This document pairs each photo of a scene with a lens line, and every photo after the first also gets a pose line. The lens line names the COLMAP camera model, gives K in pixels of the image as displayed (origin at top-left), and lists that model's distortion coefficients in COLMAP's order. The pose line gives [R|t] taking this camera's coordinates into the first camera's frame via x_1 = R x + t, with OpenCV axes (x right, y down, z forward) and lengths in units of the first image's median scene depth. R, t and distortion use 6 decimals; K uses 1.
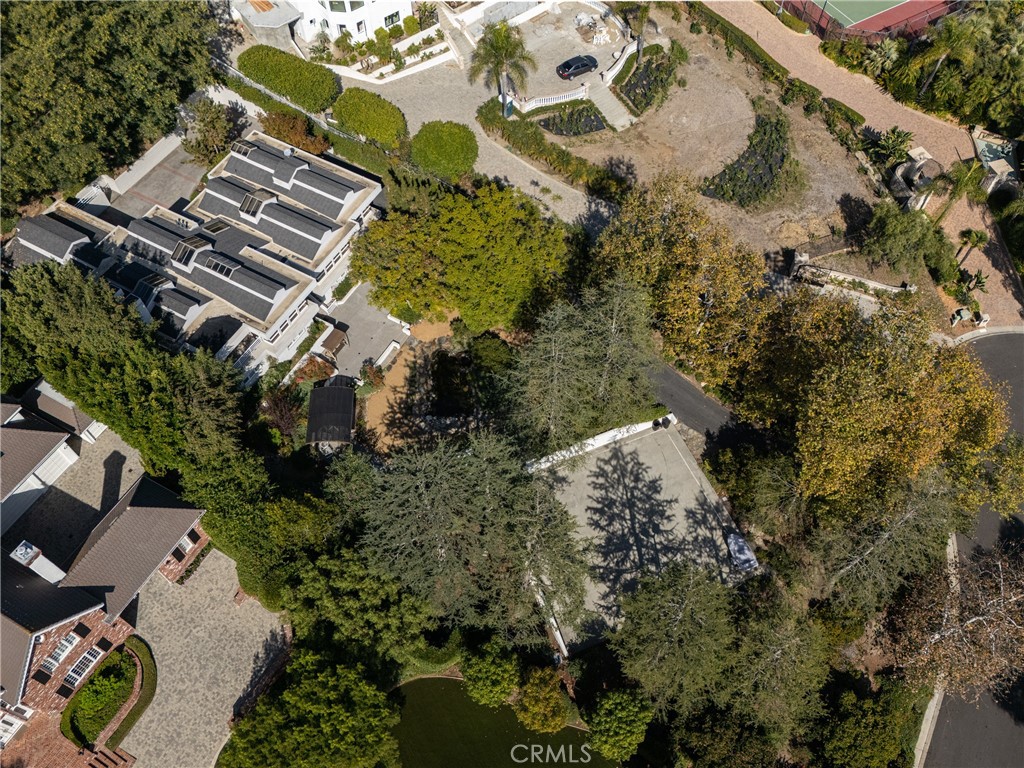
lens RADIAL K [[834.2, 0, 508.4], [0, 834.2, 445.3], [0, 0, 1]] dist [0.066410, -0.009801]
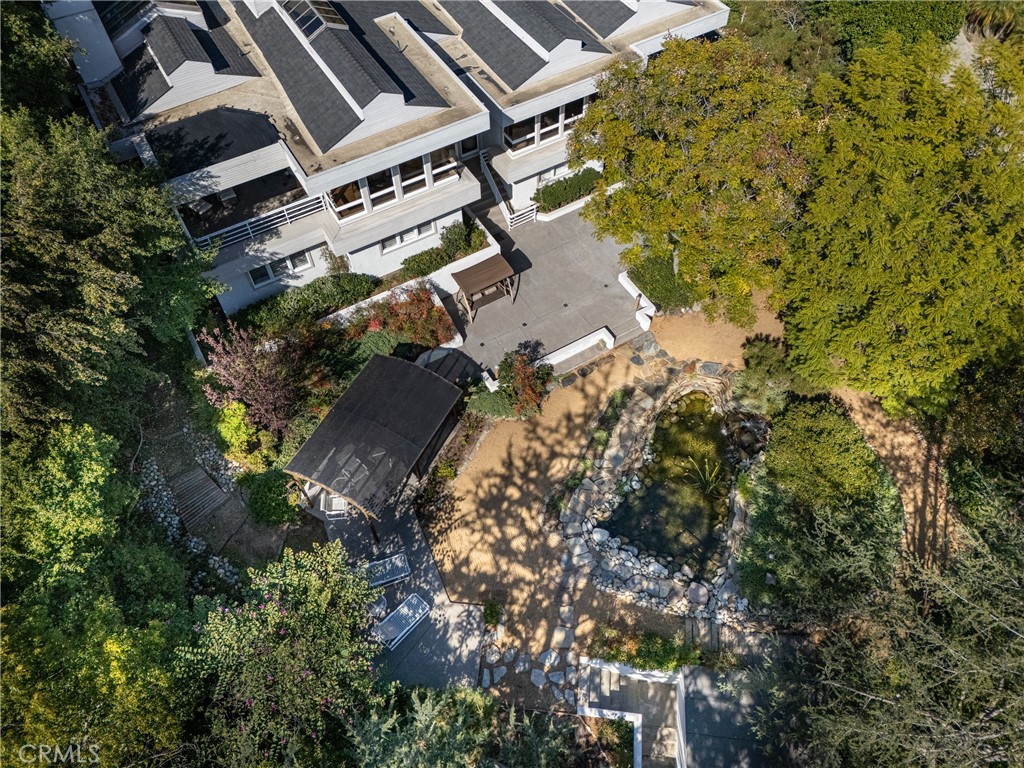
lens RADIAL K [[748.1, 0, 512.0], [0, 748.1, 384.0], [0, 0, 1]] dist [0.078076, -0.067531]
pose [[0.872923, 0.400789, -0.278161, -0.062012], [-0.423097, 0.905802, -0.022632, -0.071350], [0.242888, 0.137445, 0.960268, 0.638935]]
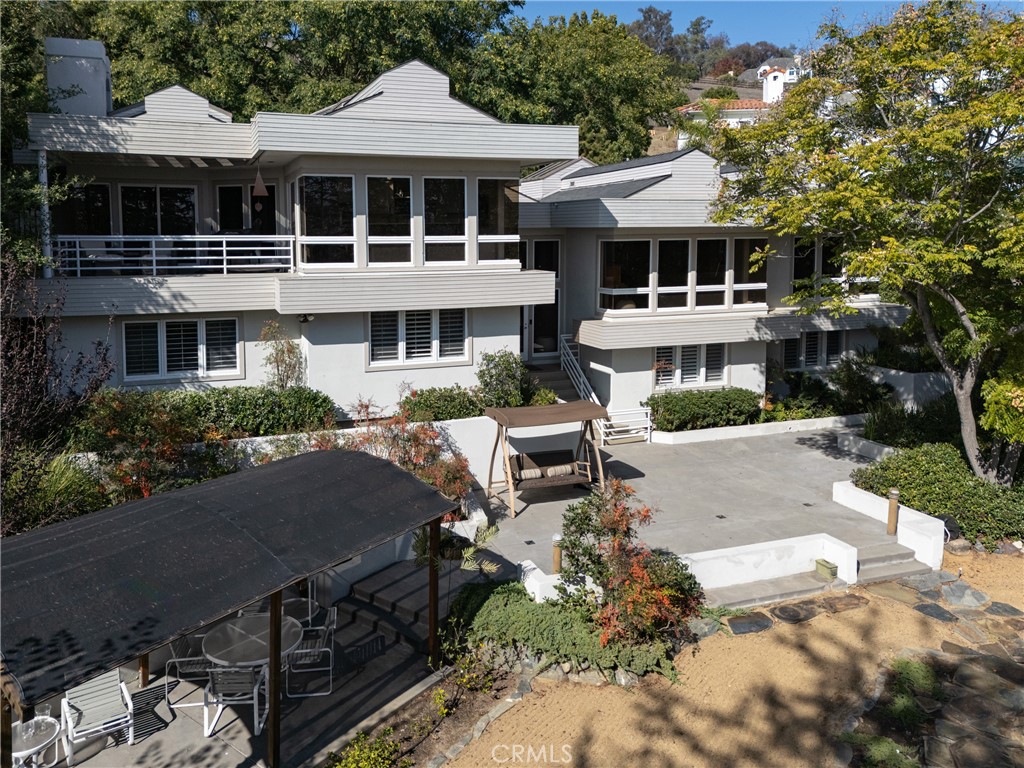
lens RADIAL K [[790.5, 0, 460.3], [0, 790.5, 298.7], [0, 0, 1]] dist [0.052231, -0.003439]
pose [[0.752711, 0.070506, -0.654565, -0.089659], [-0.576712, 0.550161, -0.603925, -0.000660], [0.317536, 0.832076, 0.454775, 0.881644]]
